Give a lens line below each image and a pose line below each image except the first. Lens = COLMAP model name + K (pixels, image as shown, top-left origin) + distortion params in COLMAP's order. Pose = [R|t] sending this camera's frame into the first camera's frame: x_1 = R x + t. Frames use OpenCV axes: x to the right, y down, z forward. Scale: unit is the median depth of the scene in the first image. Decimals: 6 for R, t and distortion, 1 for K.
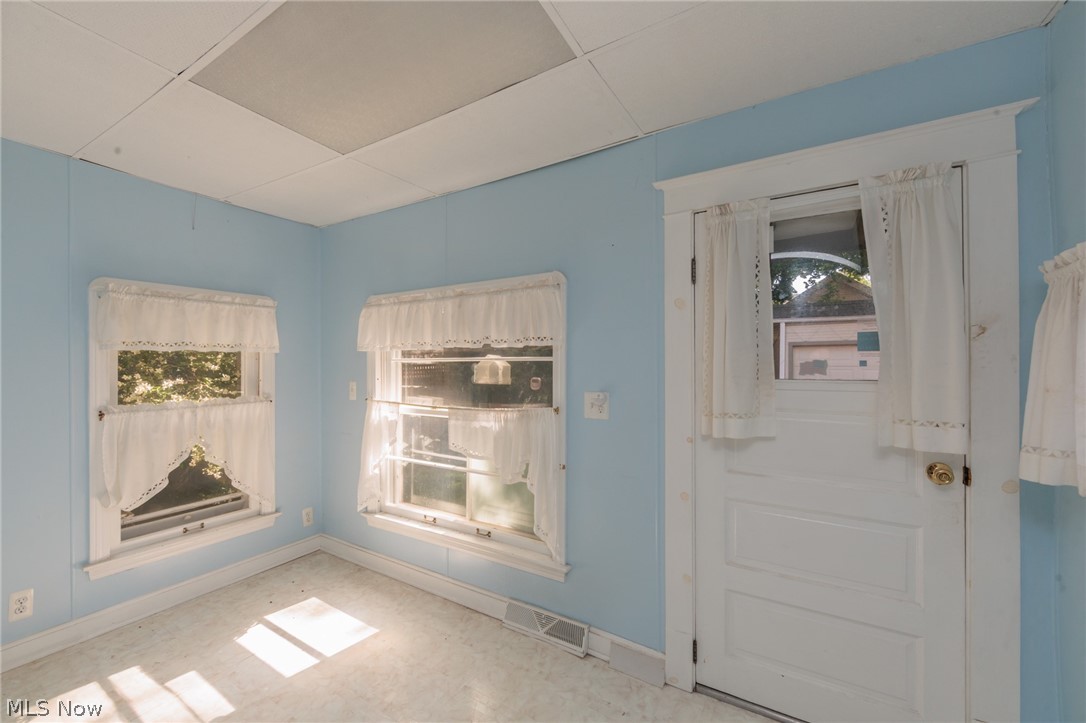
lens RADIAL K [[425.9, 0, 549.5], [0, 425.9, 362.3], [0, 0, 1]] dist [-0.000986, -0.000697]
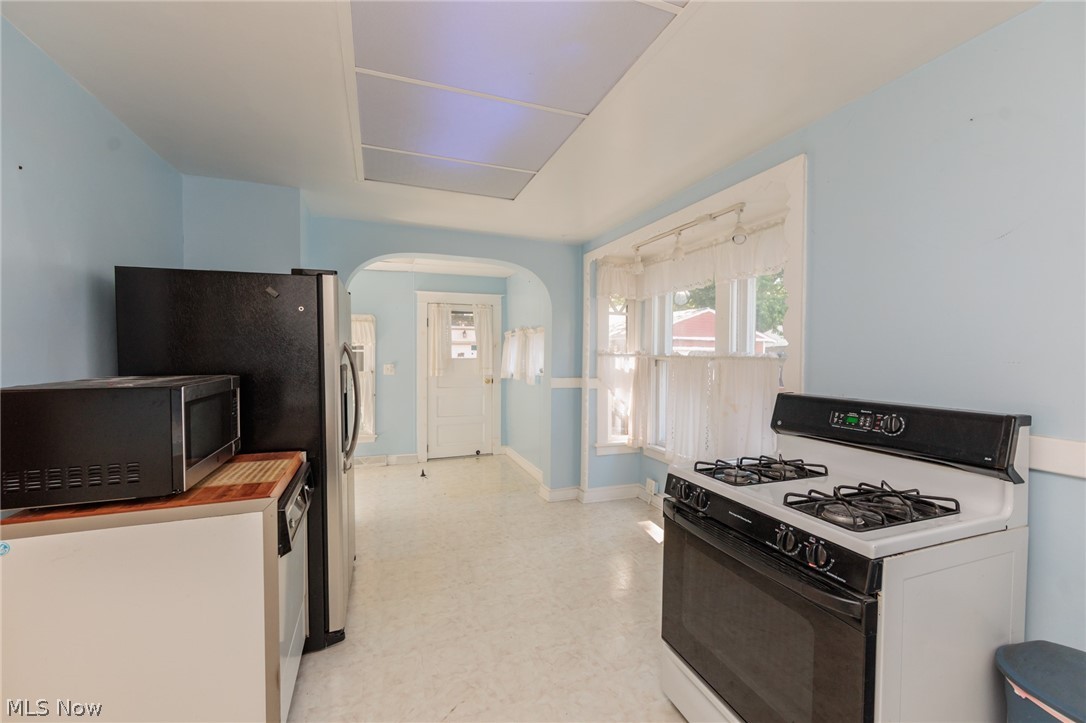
lens RADIAL K [[425.9, 0, 540.4], [0, 425.9, 362.4], [0, 0, 1]] dist [-0.000986, -0.000697]
pose [[0.631249, -0.013889, 0.775456, -1.521218], [-0.010840, 0.999584, 0.026727, -0.023489], [-0.775504, -0.025278, 0.630836, -1.549231]]
